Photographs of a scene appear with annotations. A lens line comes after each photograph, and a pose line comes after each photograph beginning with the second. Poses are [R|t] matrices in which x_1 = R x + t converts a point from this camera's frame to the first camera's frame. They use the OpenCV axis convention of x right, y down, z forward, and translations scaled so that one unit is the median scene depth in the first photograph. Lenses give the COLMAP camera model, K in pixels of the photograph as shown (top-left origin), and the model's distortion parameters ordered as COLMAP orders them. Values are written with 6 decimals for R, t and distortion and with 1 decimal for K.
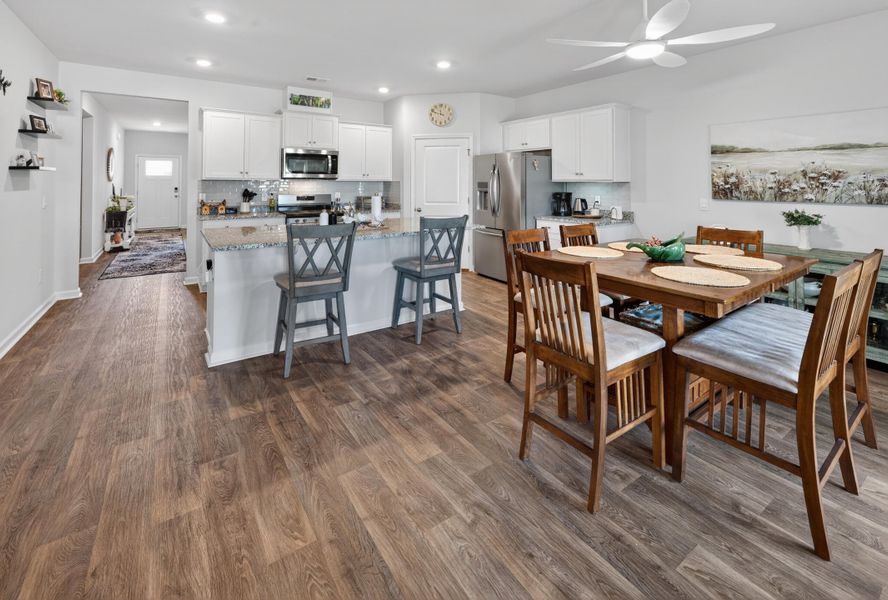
lens RADIAL K [[394.6, 0, 448.7], [0, 394.6, 179.5], [0, 0, 1]] dist [-0.000215, 0.000064]
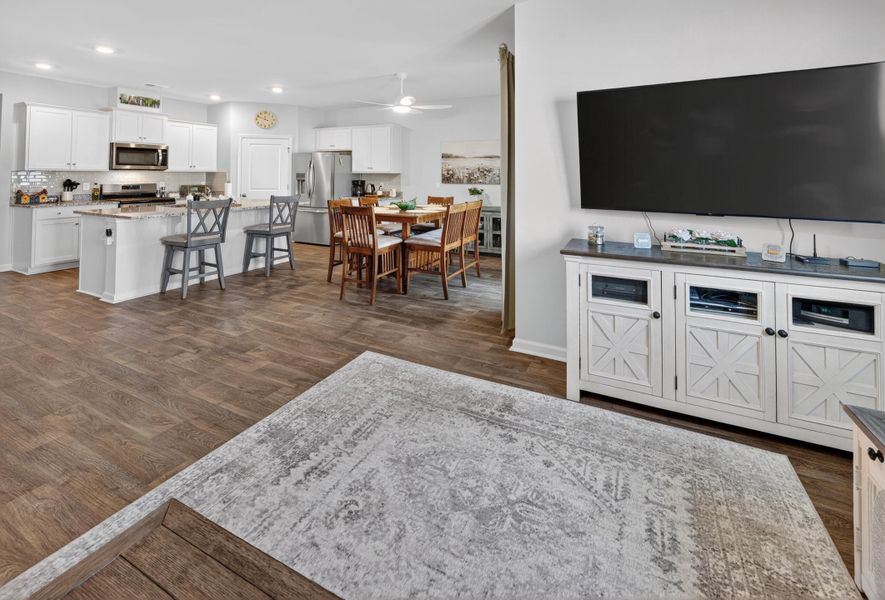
lens RADIAL K [[397.9, 0, 448.2], [0, 397.9, 161.3], [0, 0, 1]] dist [0.002043, -0.000147]
pose [[0.873944, 0.016996, 0.485729, -0.158290], [-0.005803, 0.999682, -0.024539, -0.004435], [-0.485992, 0.018627, 0.873765, -0.509160]]
